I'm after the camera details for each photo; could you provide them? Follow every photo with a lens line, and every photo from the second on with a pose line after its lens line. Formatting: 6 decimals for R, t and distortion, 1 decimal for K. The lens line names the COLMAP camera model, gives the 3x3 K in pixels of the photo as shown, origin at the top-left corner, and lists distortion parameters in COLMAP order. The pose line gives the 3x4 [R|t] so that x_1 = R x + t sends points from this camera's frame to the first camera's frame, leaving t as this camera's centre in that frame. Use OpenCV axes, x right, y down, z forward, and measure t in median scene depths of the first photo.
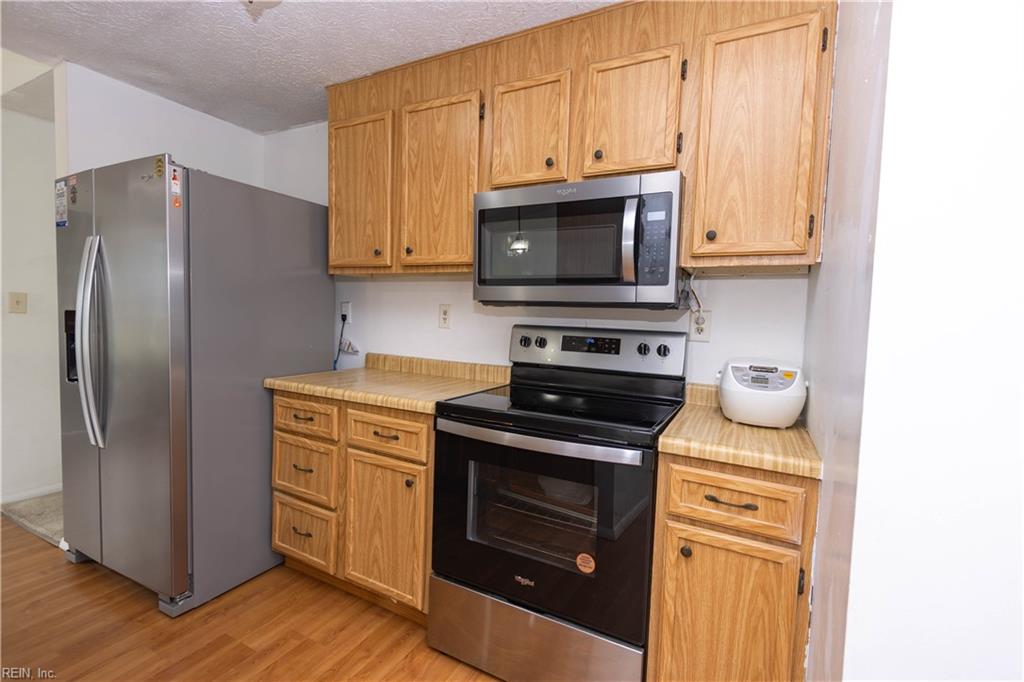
lens RADIAL K [[477.6, 0, 496.2], [0, 477.6, 359.1], [0, 0, 1]] dist [-0.002049, -0.001094]
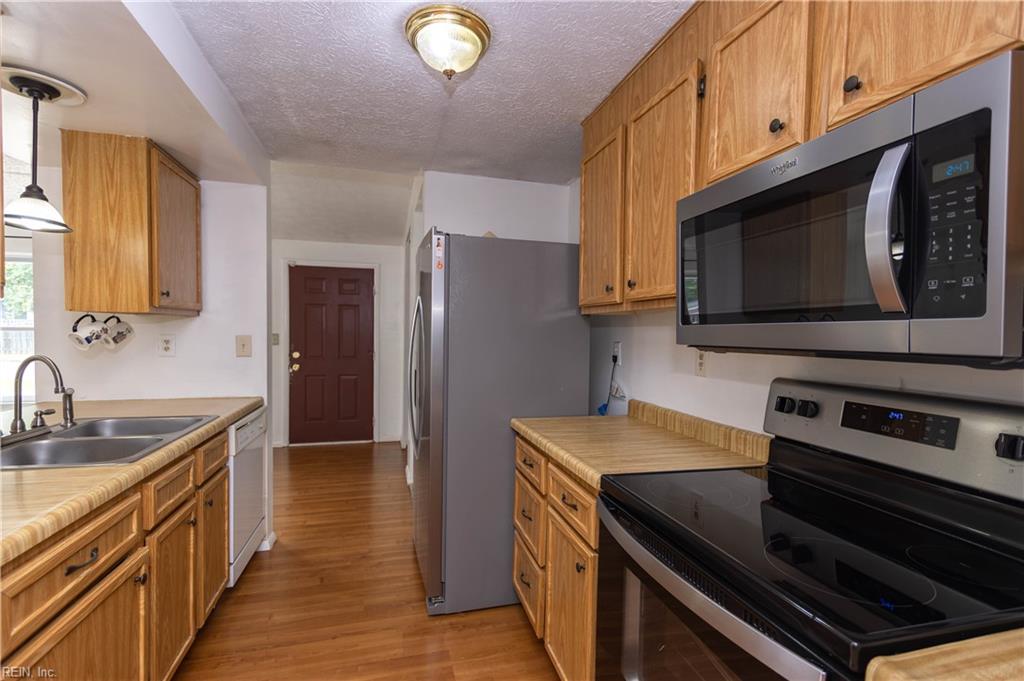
lens RADIAL K [[477.6, 0, 496.2], [0, 477.6, 358.6], [0, 0, 1]] dist [-0.002049, -0.001094]
pose [[0.672539, 0.016071, -0.739887, 0.284102], [-0.061827, 0.997489, -0.034533, -0.054754], [0.737474, 0.068970, 0.671844, 0.282474]]
